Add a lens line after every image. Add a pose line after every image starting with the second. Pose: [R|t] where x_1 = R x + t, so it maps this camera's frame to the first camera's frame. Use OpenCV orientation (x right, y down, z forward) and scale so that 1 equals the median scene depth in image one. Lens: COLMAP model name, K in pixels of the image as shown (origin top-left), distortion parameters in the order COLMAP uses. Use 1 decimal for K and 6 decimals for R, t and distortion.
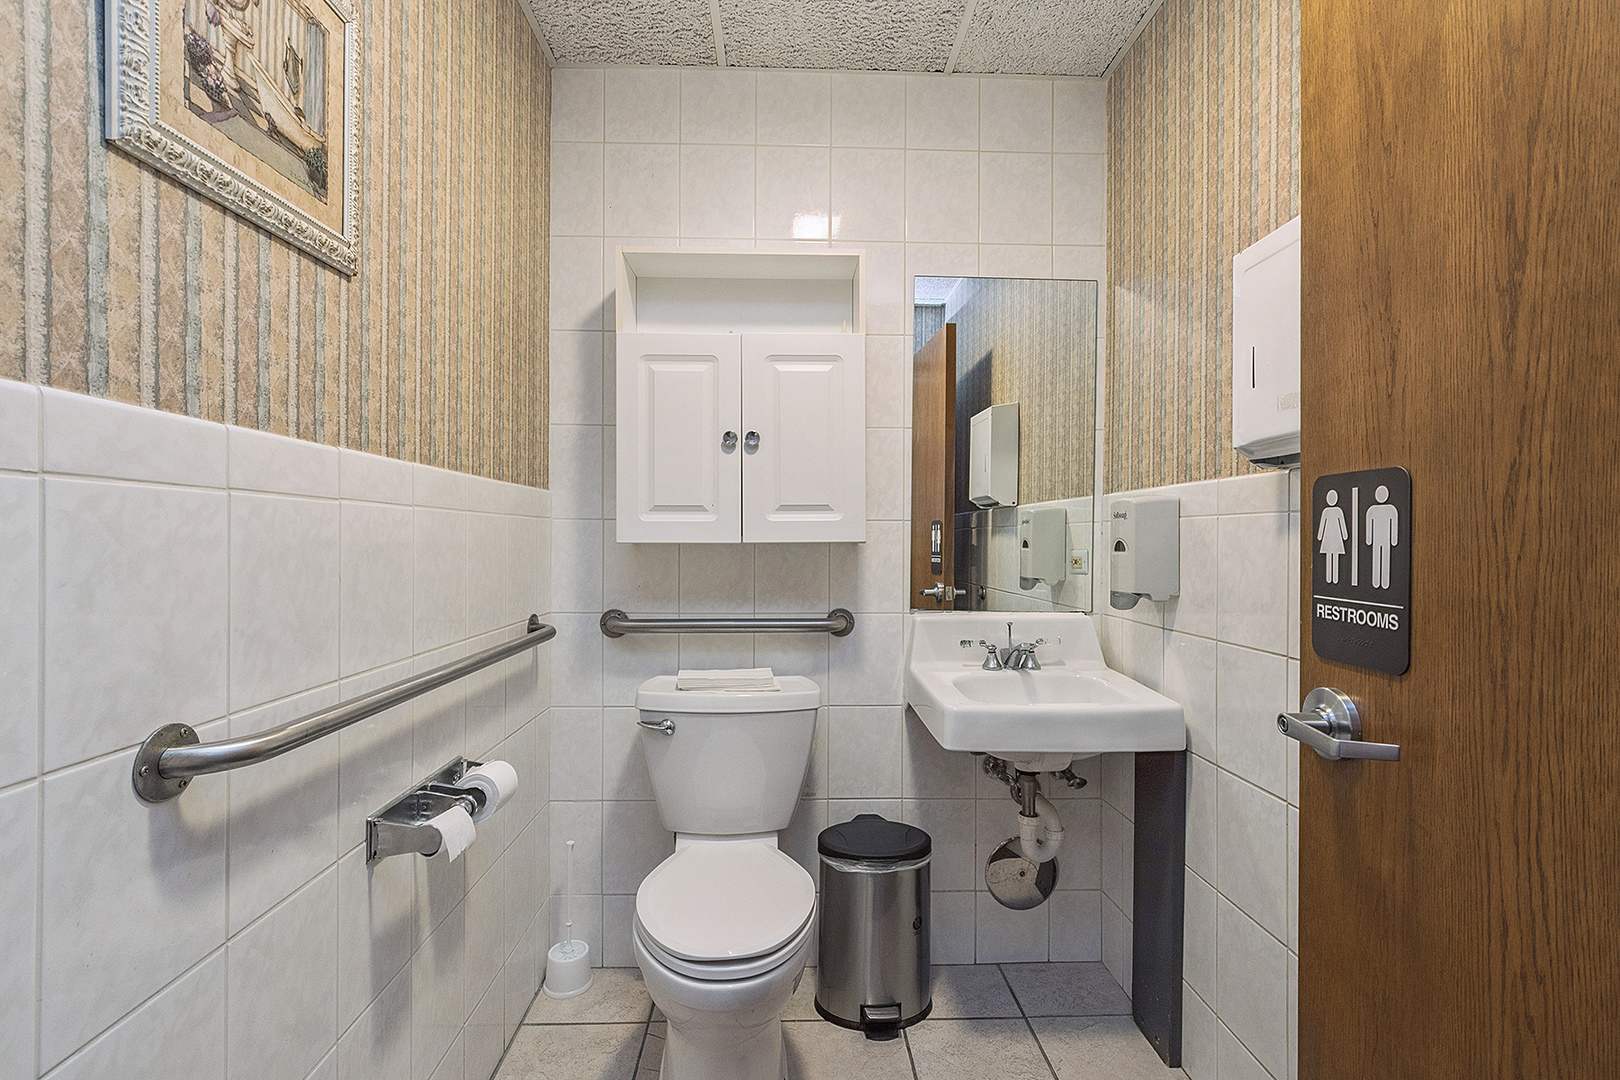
lens RADIAL K [[723.7, 0, 811.6], [0, 723.7, 536.5], [0, 0, 1]] dist [-0.002969, -0.000638]
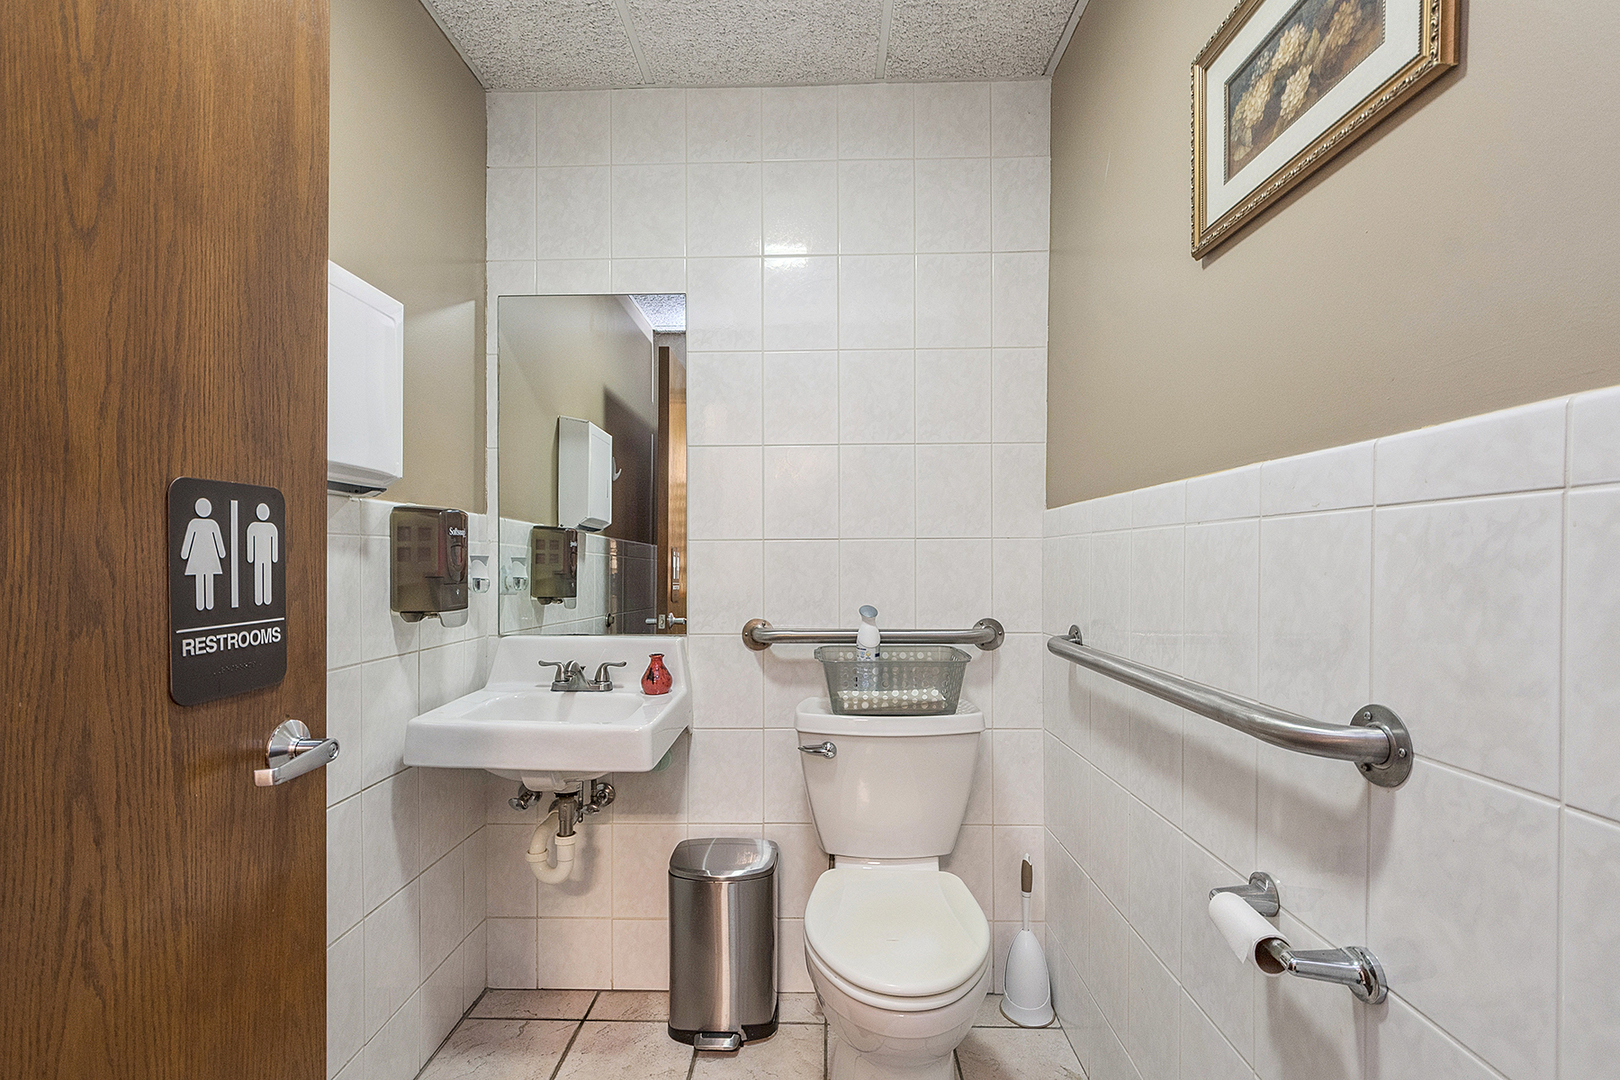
lens RADIAL K [[723.7, 0, 806.3], [0, 723.7, 547.4], [0, 0, 1]] dist [-0.002969, -0.000638]
pose [[-0.998605, -0.005254, 0.052531, -0.020531], [-0.005220, 0.999986, 0.000791, -0.012817], [-0.052534, 0.000515, -0.998619, 1.902724]]
